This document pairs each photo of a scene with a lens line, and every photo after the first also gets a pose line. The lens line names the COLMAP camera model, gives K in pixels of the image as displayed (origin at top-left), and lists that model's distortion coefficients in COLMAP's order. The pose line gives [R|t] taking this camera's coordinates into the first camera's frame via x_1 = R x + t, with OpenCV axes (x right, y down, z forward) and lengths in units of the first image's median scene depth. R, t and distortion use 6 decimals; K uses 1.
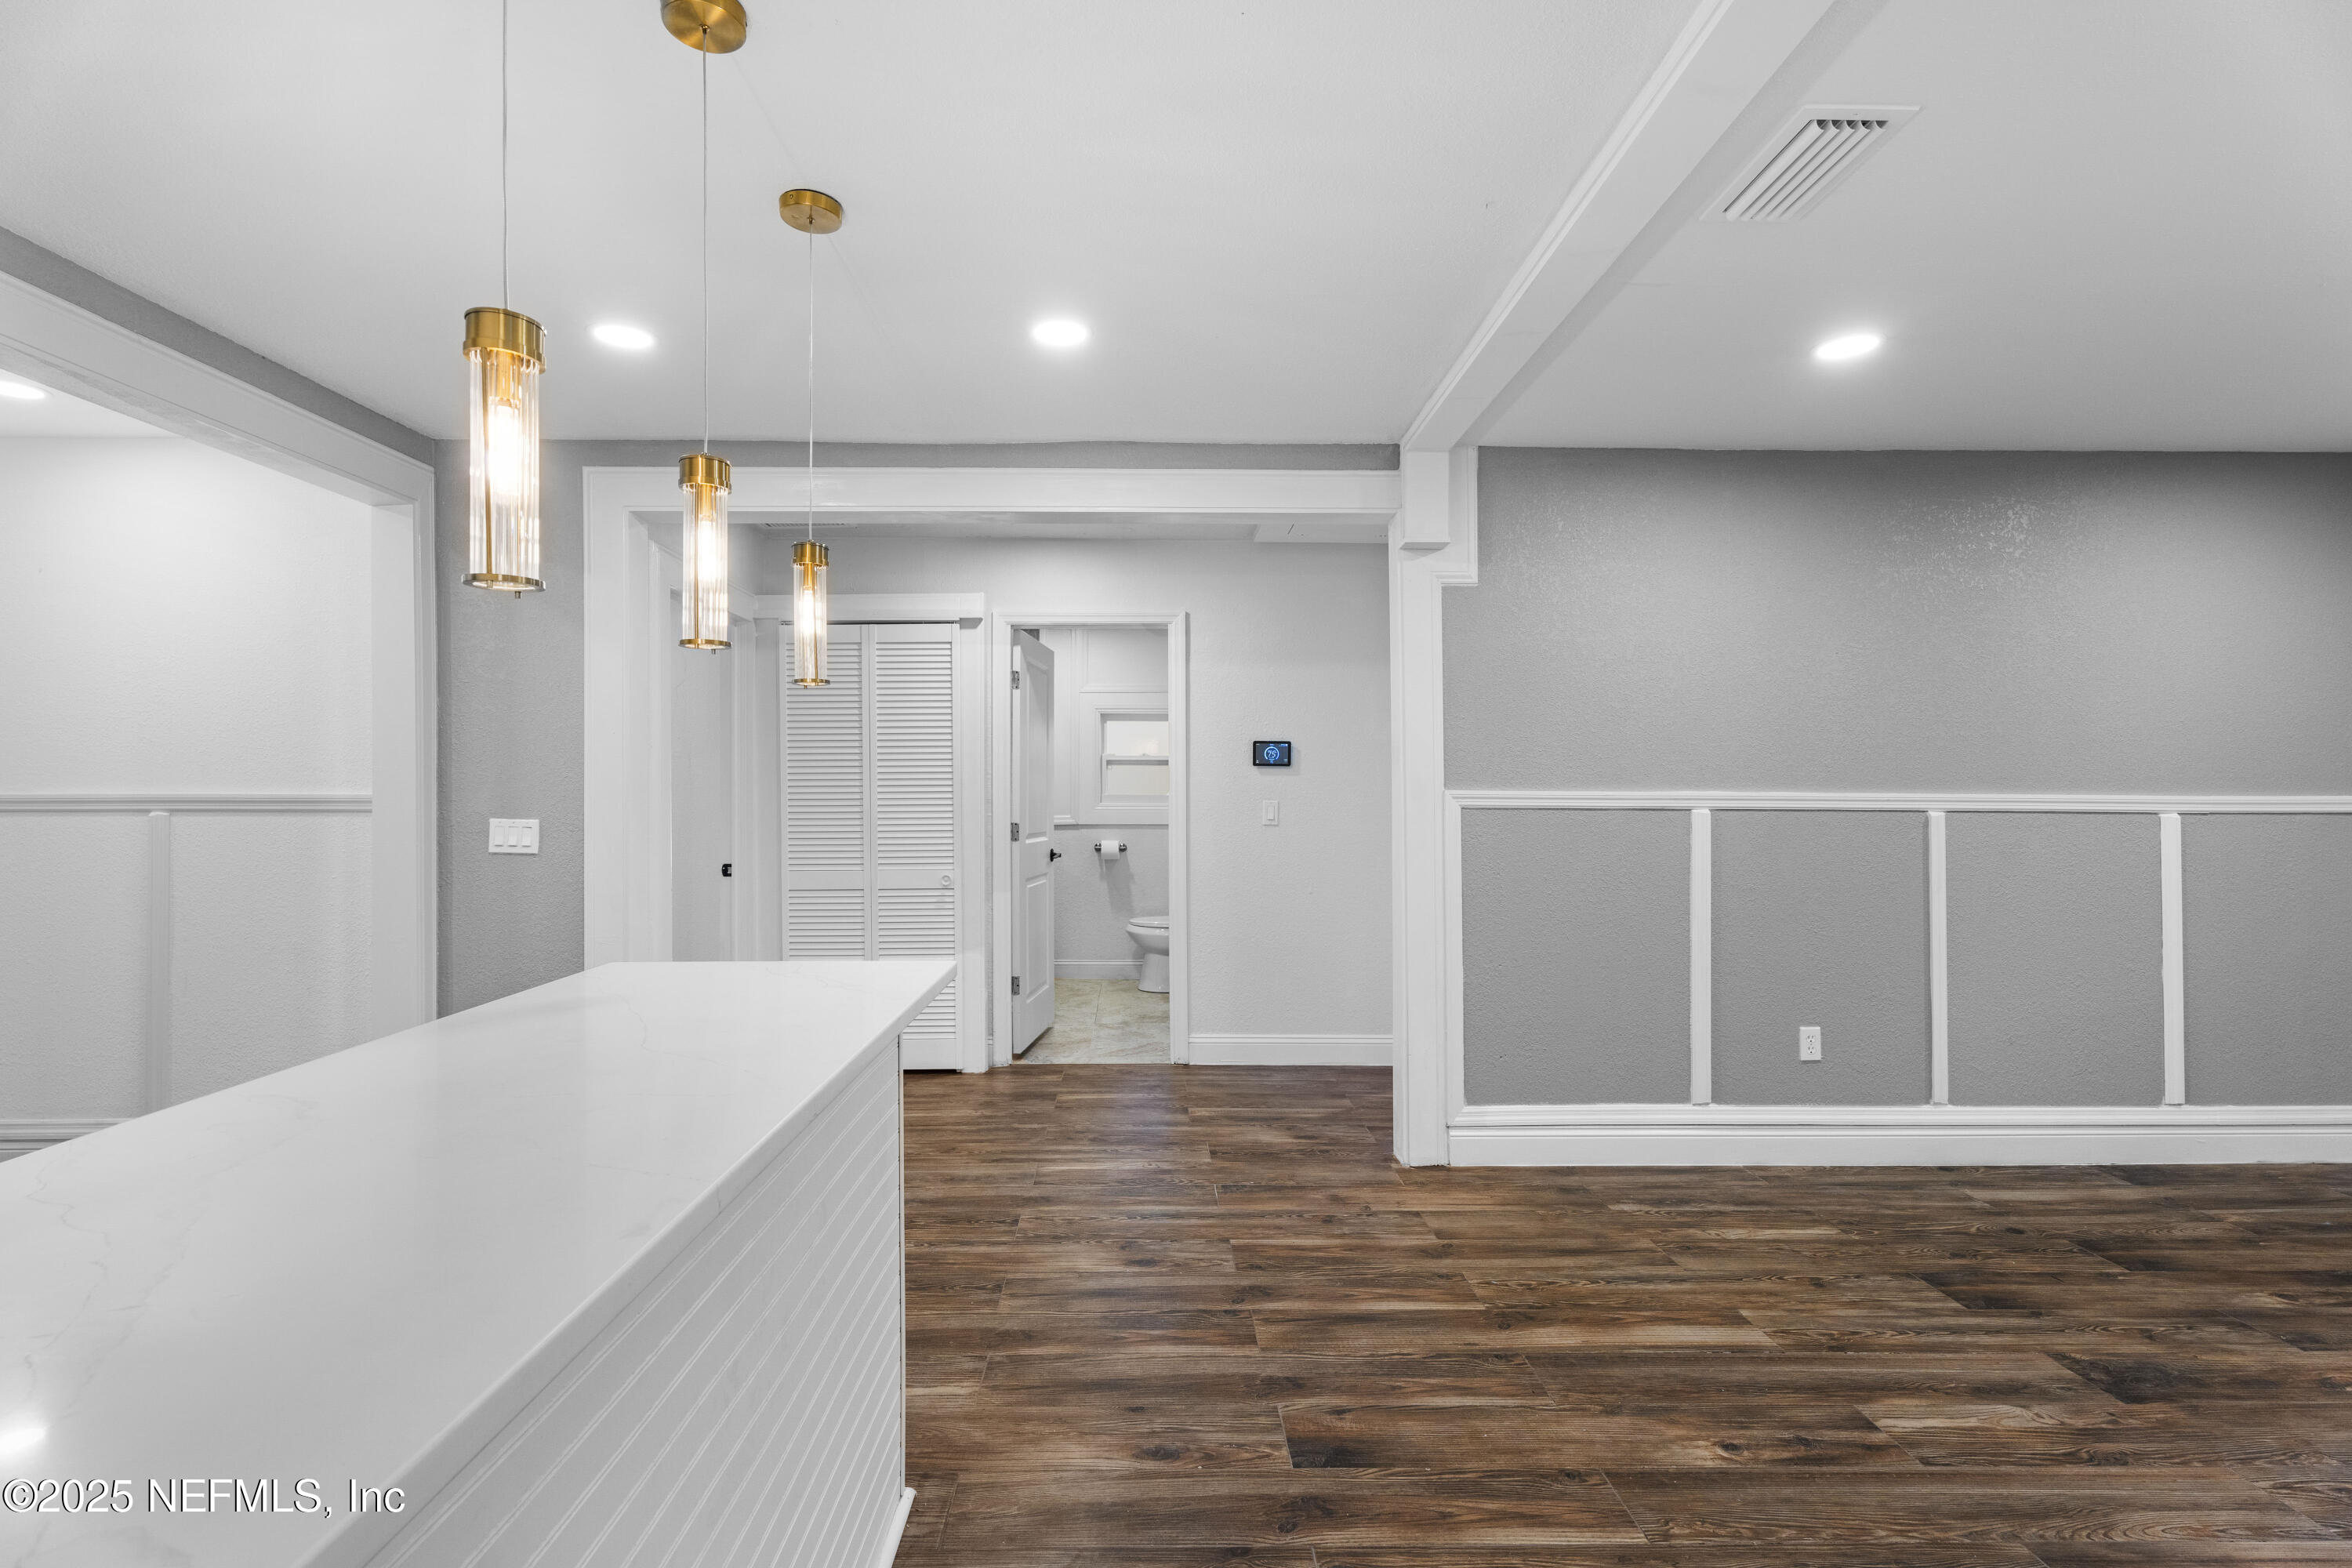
lens RADIAL K [[1048.7, 0, 1162.5], [0, 1048.7, 774.3], [0, 0, 1]] dist [0.010096, -0.002654]
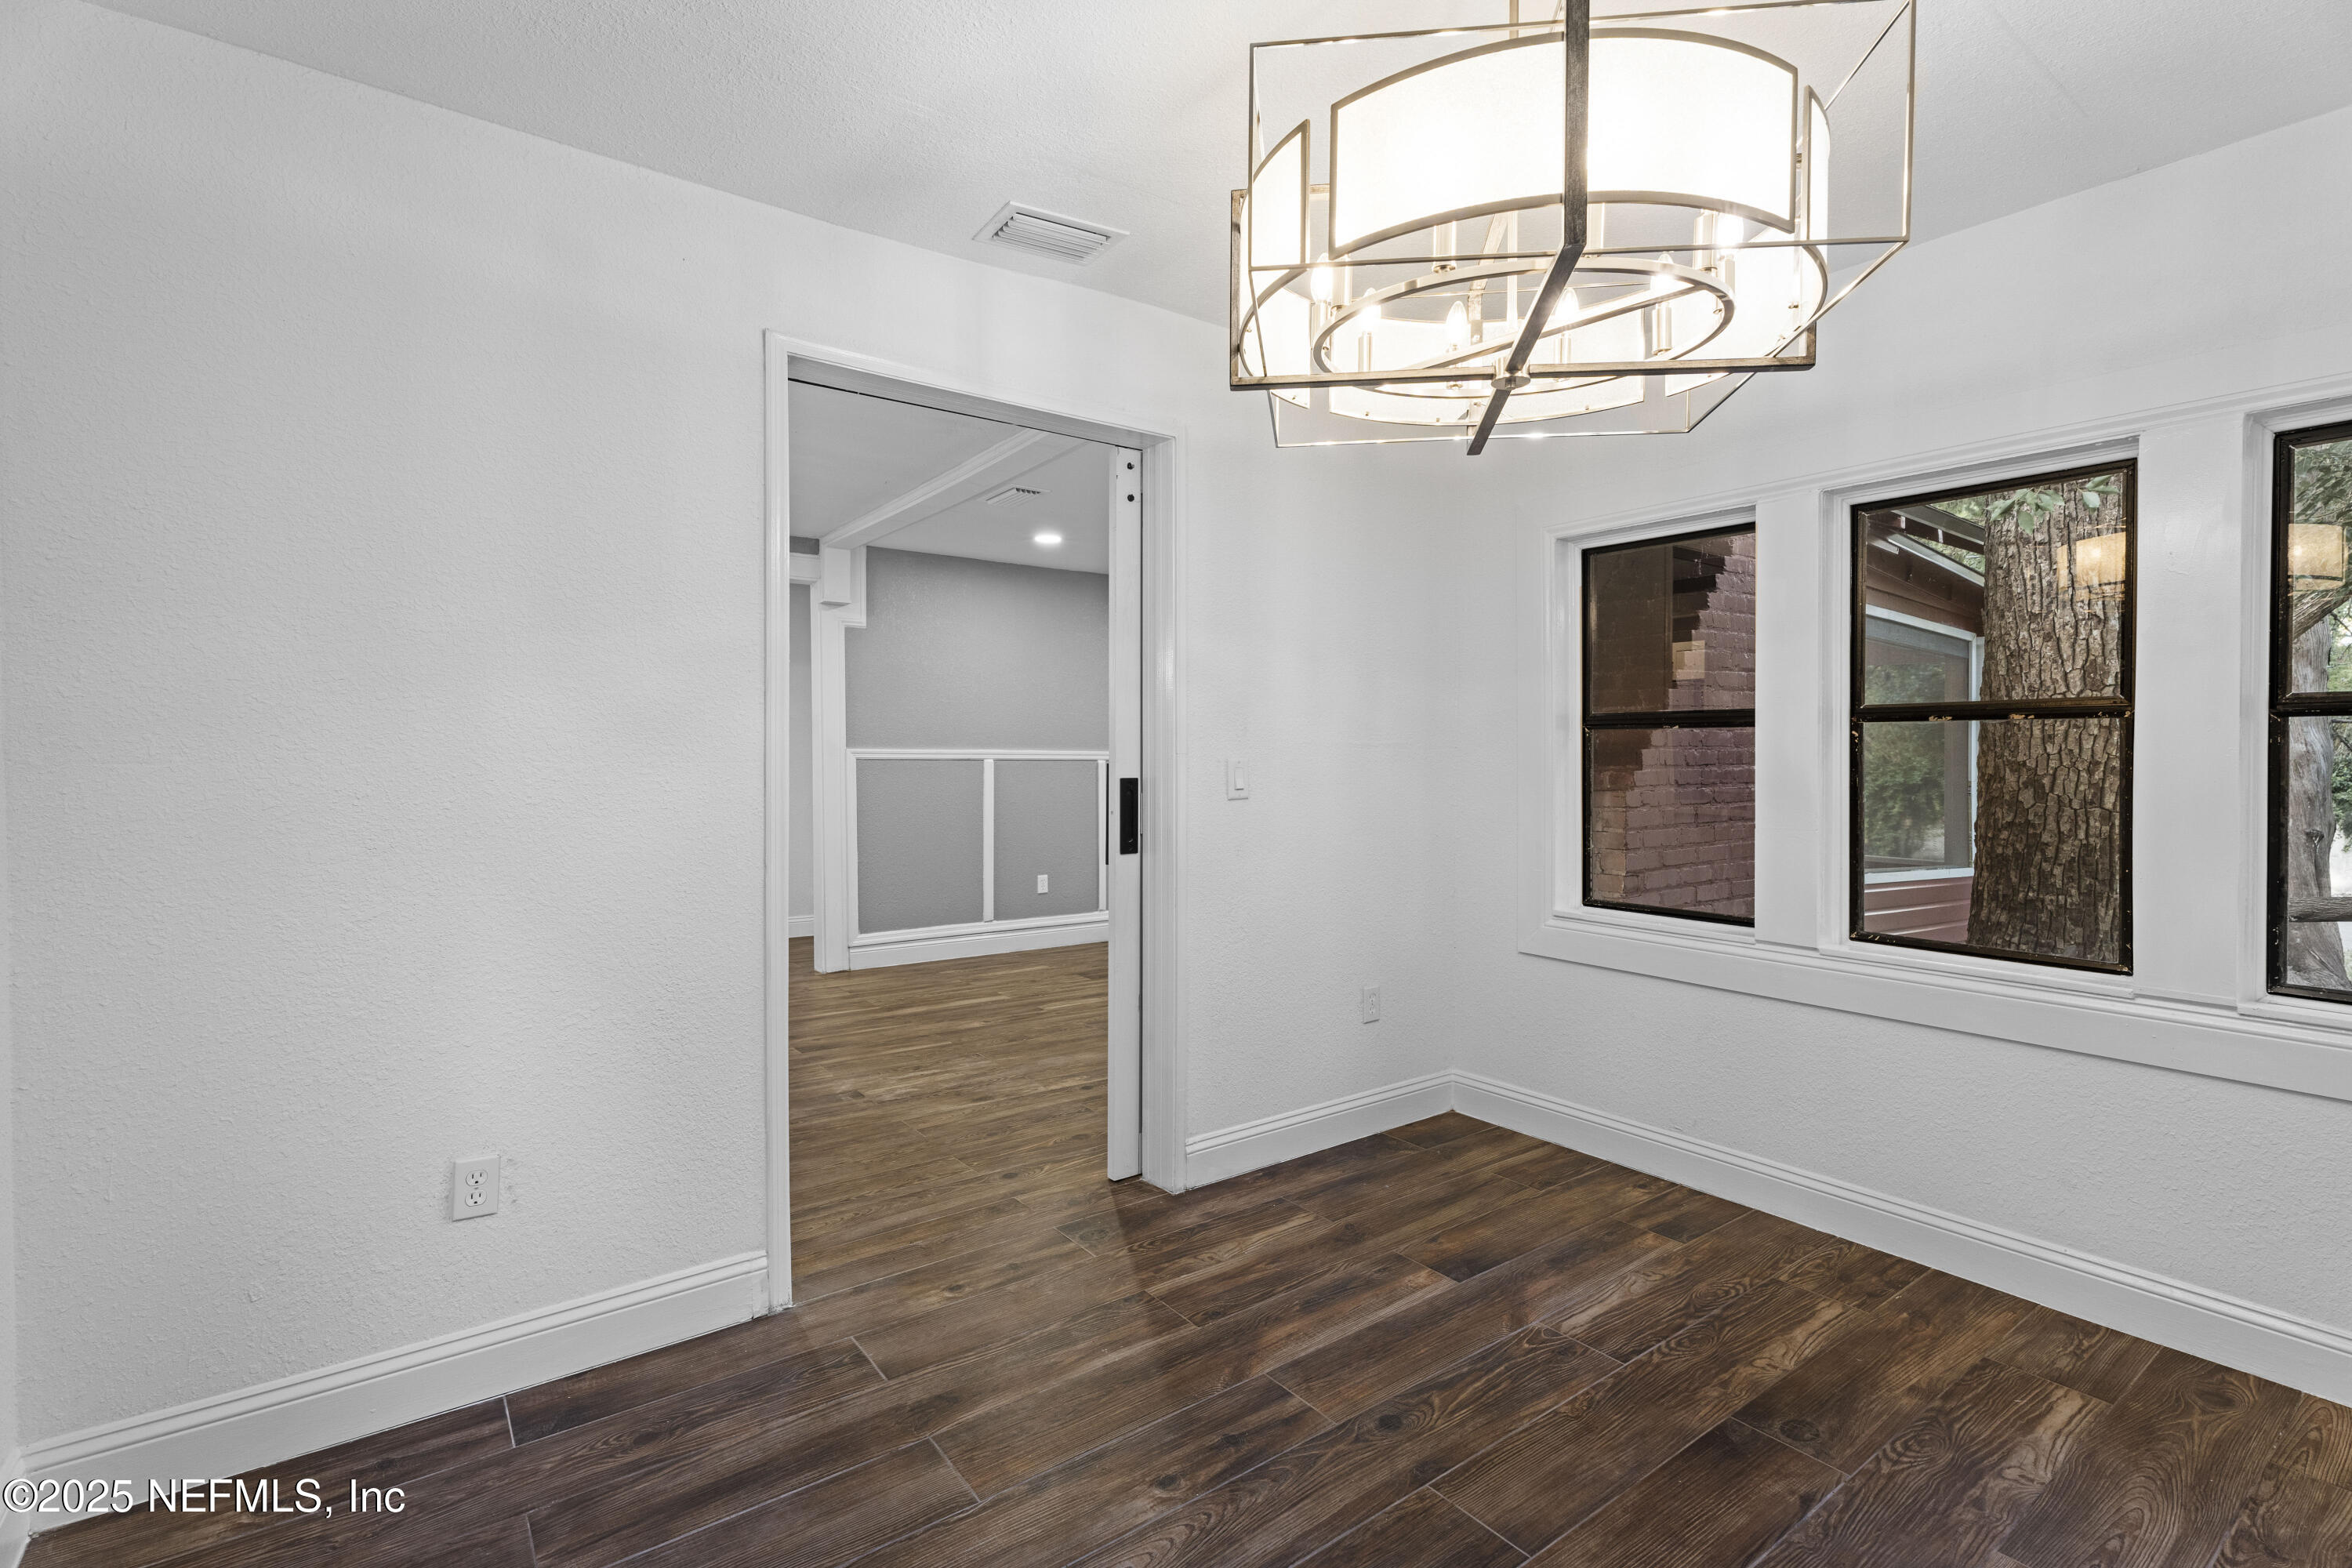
lens RADIAL K [[1055.0, 0, 1246.2], [0, 1055.0, 778.6], [0, 0, 1]] dist [0.003058, -0.001901]
pose [[0.787214, -0.010477, 0.616591, -0.319128], [-0.010422, 0.999487, 0.030290, 0.005638], [-0.616592, -0.030270, 0.786701, -0.855906]]
